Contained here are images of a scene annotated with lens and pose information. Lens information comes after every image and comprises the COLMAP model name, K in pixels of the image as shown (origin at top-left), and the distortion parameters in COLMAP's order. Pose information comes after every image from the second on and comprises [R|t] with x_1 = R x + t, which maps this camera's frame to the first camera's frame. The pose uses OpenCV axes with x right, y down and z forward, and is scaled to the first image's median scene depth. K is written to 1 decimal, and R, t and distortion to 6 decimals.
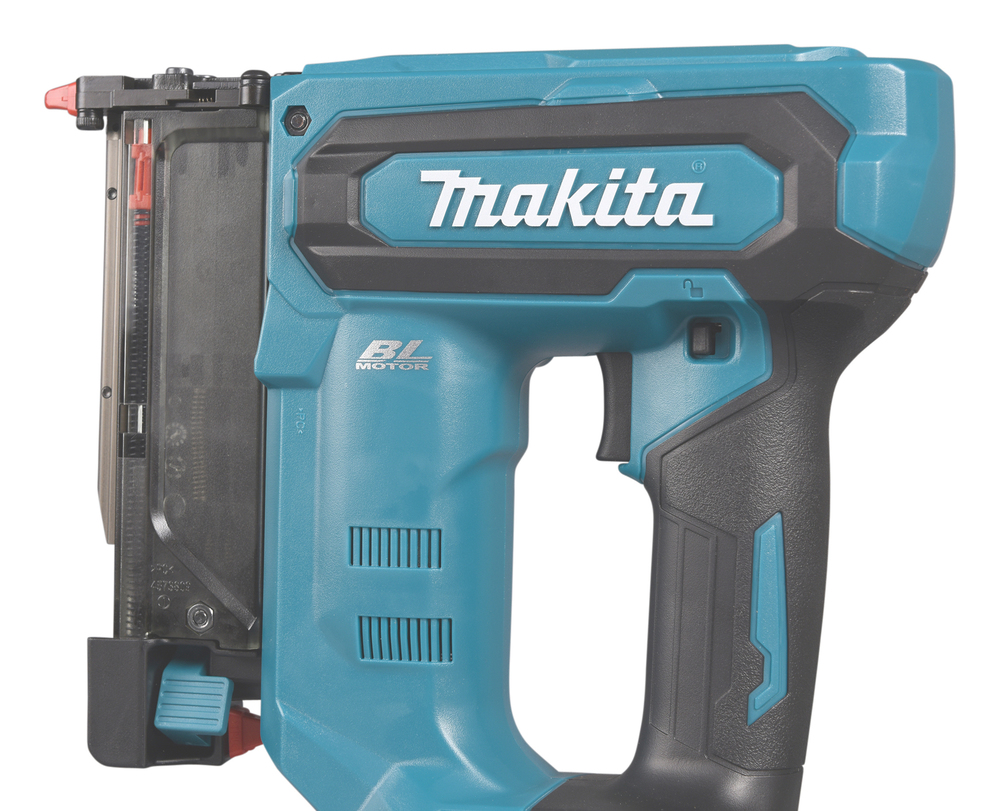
lens RADIAL K [[2609.0, 0, 498.9], [0, 2609.0, 400.0], [0, 0, 1]] dist [0.116620, 0.000000]
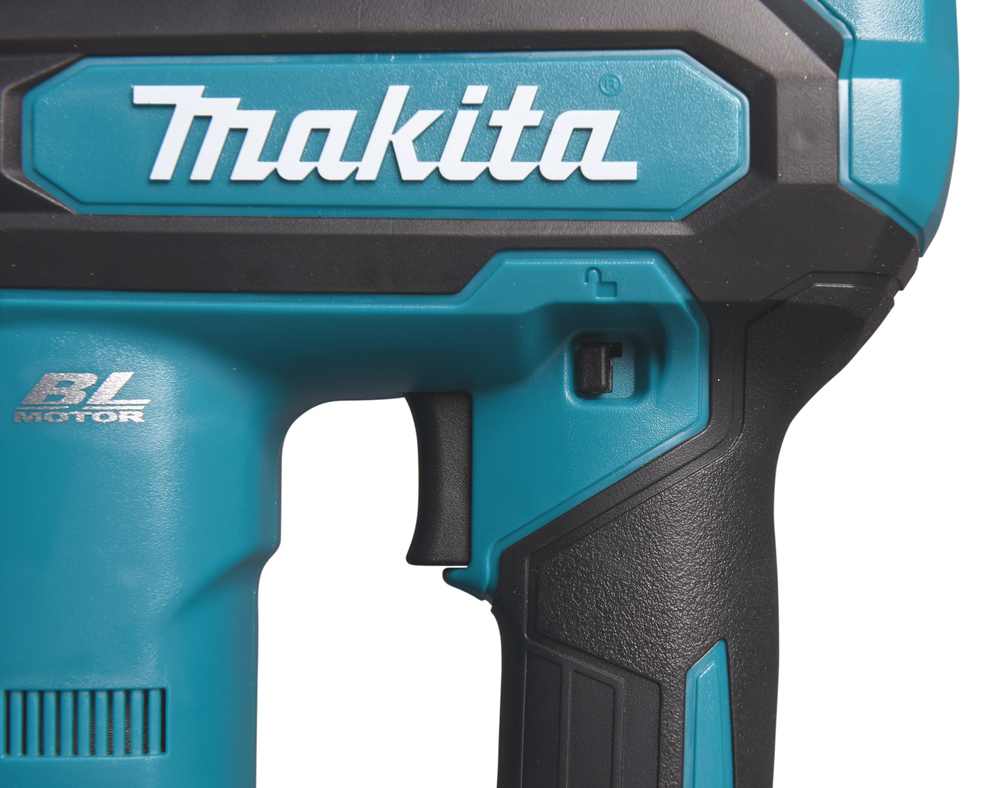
lens RADIAL K [[2155.5, 0, 532.4], [0, 2155.5, 403.6], [0, 0, 1]] dist [0.103101, 0.000000]
pose [[0.957796, -0.005894, 0.287390, -0.085961], [0.017031, 0.999197, -0.036270, 0.003911], [-0.286945, 0.039634, 0.957127, 0.509308]]
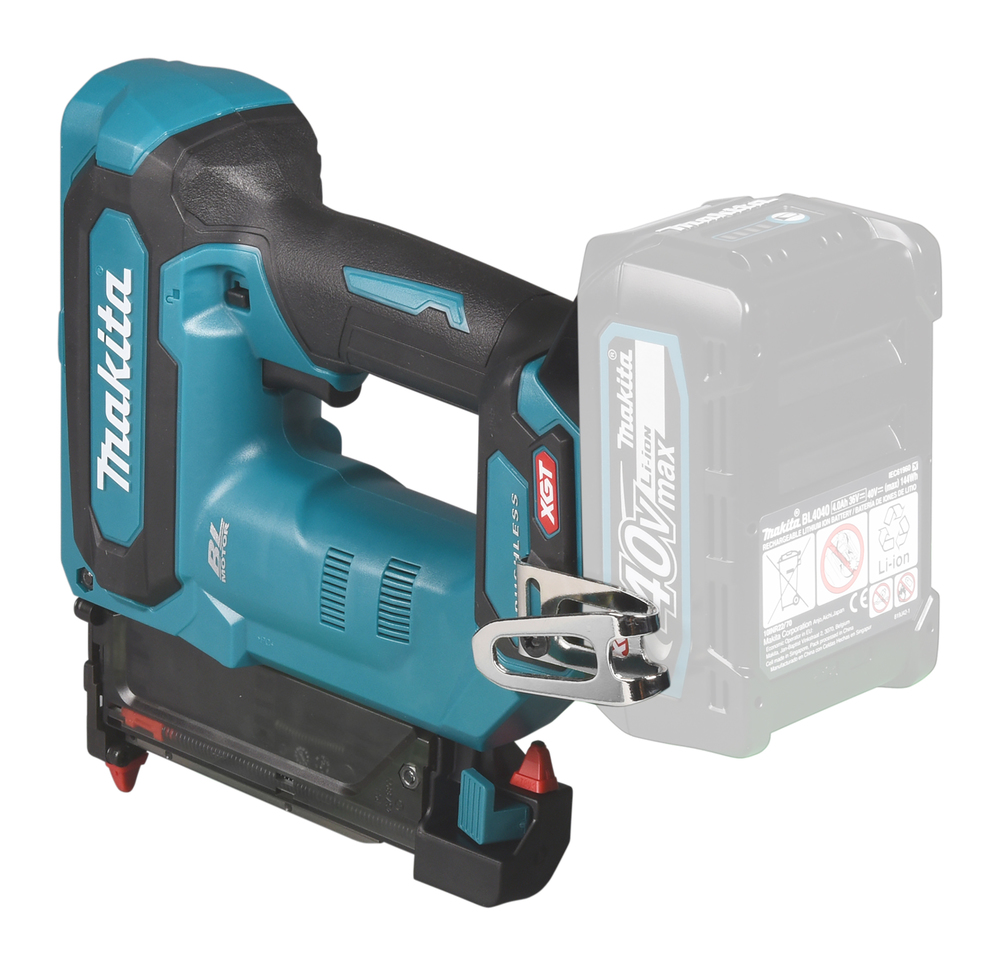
lens RADIAL K [[4579.4, 0, 498.1], [0, 4579.4, 484.0], [0, 0, 1]] dist [0.078691, 0.000000]
pose [[0.225573, -0.968221, -0.108001, 0.253948], [0.752257, 0.243547, -0.612204, 1.408968], [0.619052, 0.056852, 0.783289, -0.602036]]
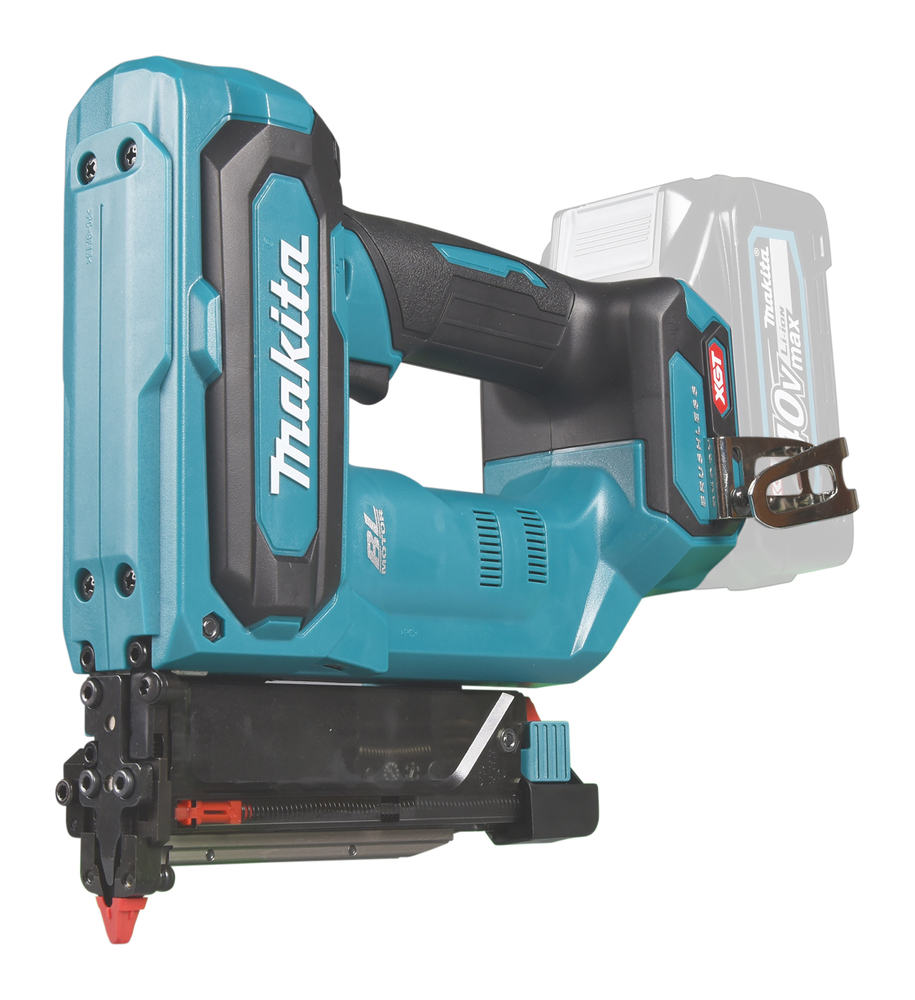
lens RADIAL K [[2205.2, 0, 453.8], [0, 2205.2, 507.8], [0, 0, 1]] dist [-0.040931, 0.000000]
pose [[-0.243173, -0.916494, 0.317656, -0.354226], [0.696986, 0.062659, 0.714342, -0.707287], [-0.674594, 0.395111, 0.623547, 0.371546]]
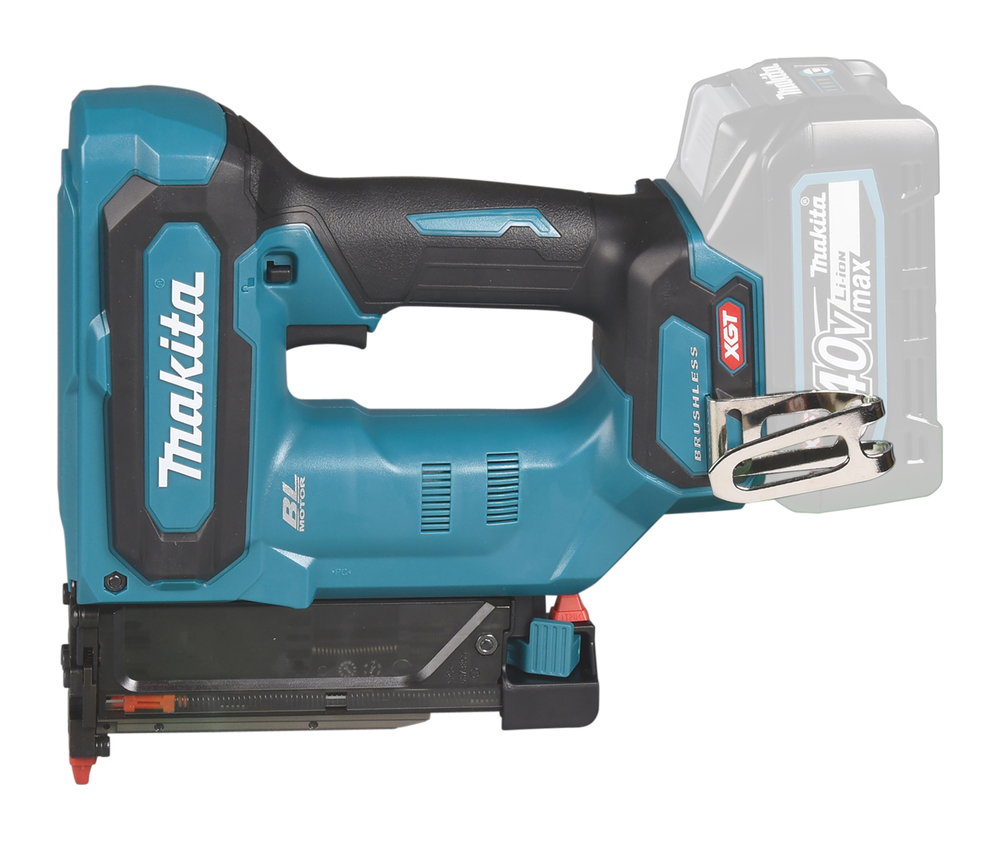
lens RADIAL K [[4009.0, 0, 500.7], [0, 4009.0, 418.6], [0, 0, 1]] dist [0.059531, 0.000000]
pose [[-0.027084, -0.999587, -0.009623, 0.020521], [0.989077, -0.028192, 0.144678, -0.213583], [-0.144889, -0.005599, 0.989432, -1.075753]]
